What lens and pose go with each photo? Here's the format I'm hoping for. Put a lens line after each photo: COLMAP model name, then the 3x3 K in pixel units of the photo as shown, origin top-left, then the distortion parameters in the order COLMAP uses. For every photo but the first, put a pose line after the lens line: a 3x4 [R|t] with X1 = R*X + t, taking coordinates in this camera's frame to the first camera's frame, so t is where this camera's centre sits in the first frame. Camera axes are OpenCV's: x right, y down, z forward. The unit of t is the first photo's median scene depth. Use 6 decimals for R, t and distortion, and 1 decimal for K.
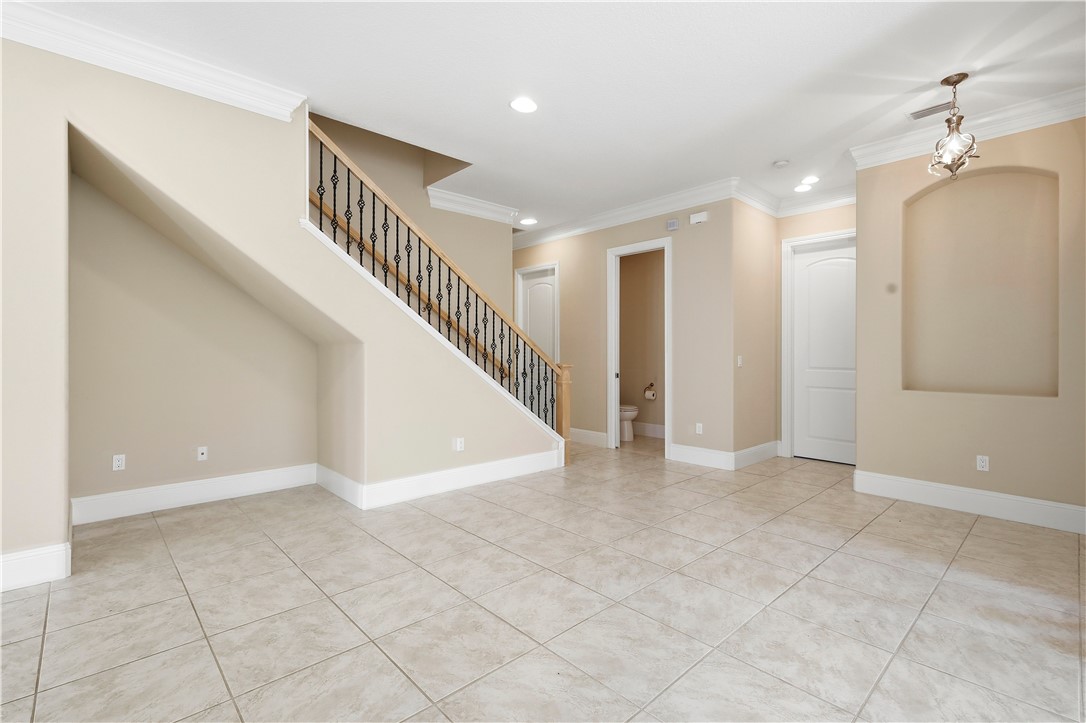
lens RADIAL K [[502.6, 0, 543.0], [0, 502.6, 361.5], [0, 0, 1]] dist [0.003166, 0.000050]
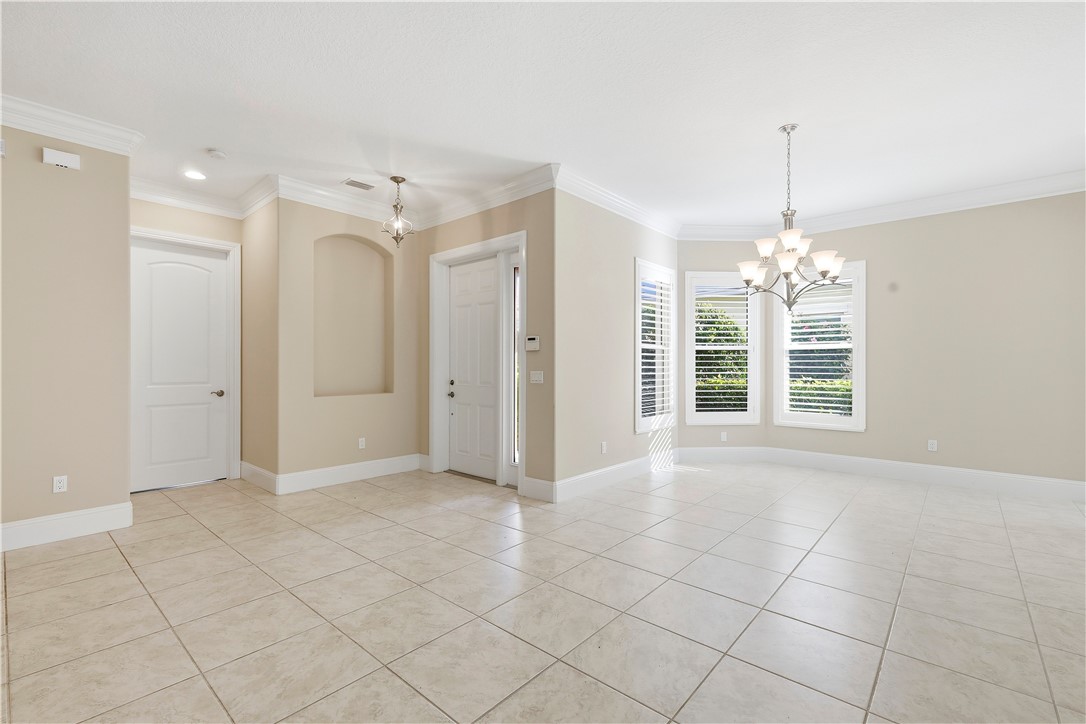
lens RADIAL K [[487.8, 0, 543.0], [0, 487.8, 362.0], [0, 0, 1]] dist [0.002726, 0.000432]
pose [[-0.120962, 0.002584, 0.992654, -0.626762], [0.018005, 0.999838, -0.000409, -0.018362], [-0.992494, 0.017823, -0.120989, 0.740546]]
